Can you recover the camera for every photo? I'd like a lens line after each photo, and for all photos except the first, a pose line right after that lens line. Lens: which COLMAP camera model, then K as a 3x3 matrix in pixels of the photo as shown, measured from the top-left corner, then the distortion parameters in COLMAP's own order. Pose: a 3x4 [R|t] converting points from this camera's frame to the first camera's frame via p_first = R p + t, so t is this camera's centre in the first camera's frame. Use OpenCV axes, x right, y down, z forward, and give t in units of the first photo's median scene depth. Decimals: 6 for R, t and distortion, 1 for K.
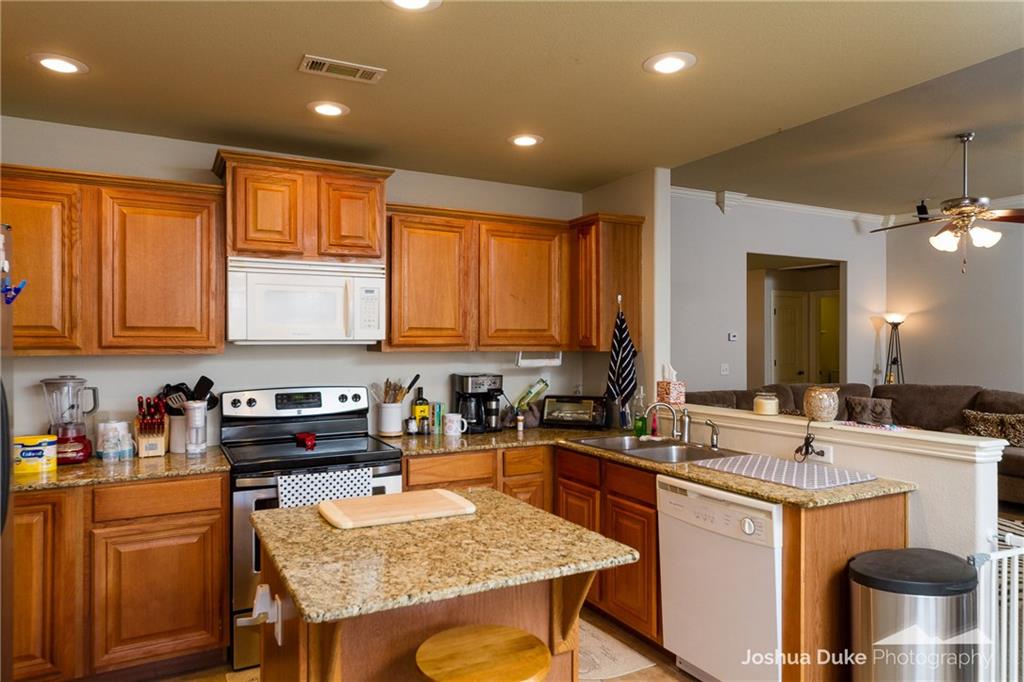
lens RADIAL K [[643.0, 0, 499.3], [0, 643.0, 337.8], [0, 0, 1]] dist [0.004902, 0.001988]
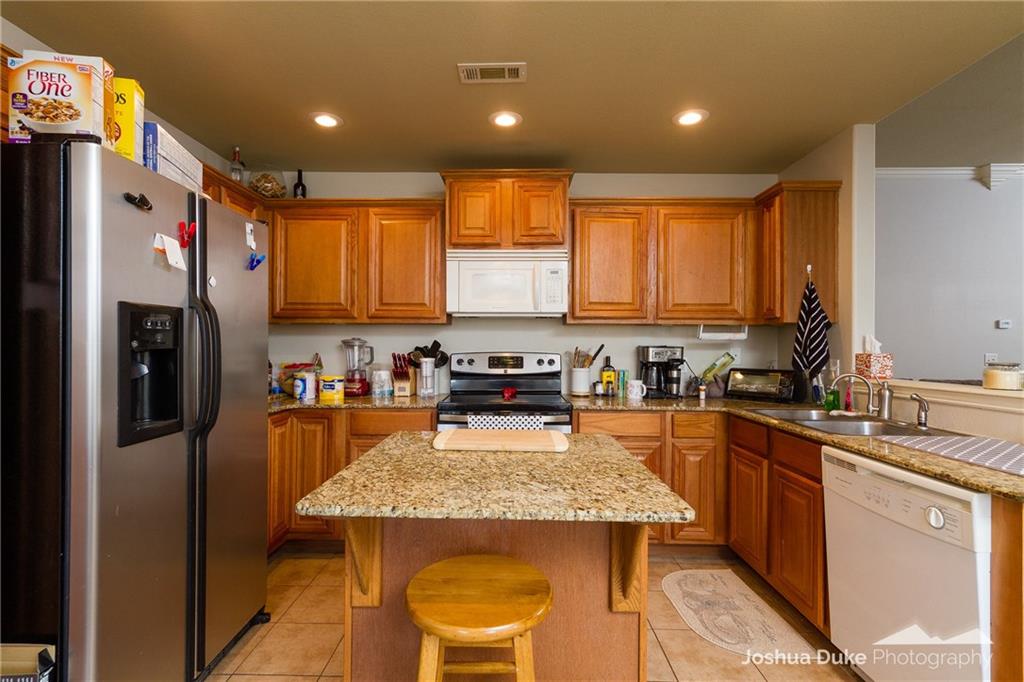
lens RADIAL K [[474.1, 0, 505.3], [0, 474.1, 338.4], [0, 0, 1]] dist [0.000354, -0.000187]
pose [[0.879857, 0.000753, -0.475237, 0.145323], [-0.004153, 0.999973, -0.006104, 0.059814], [0.475220, 0.007344, 0.879836, 0.180526]]
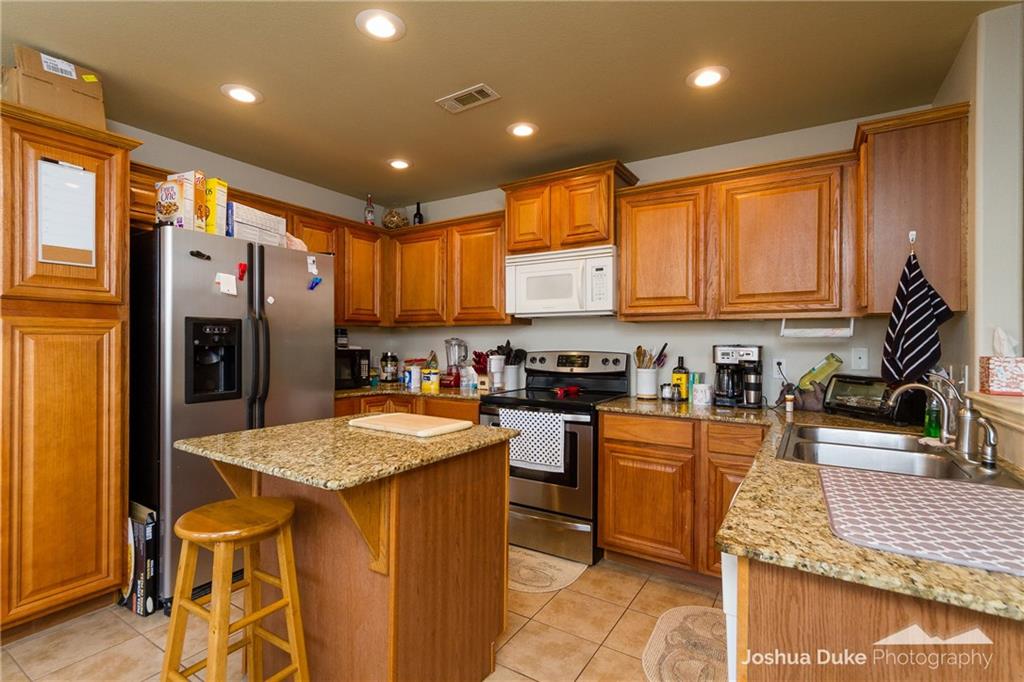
lens RADIAL K [[474.1, 0, 505.3], [0, 474.1, 338.4], [0, 0, 1]] dist [0.000354, -0.000187]
pose [[0.503154, -0.003904, -0.864188, 0.475953], [-0.001183, 0.999986, -0.005206, 0.061092], [0.864196, 0.003642, 0.503142, 0.430559]]
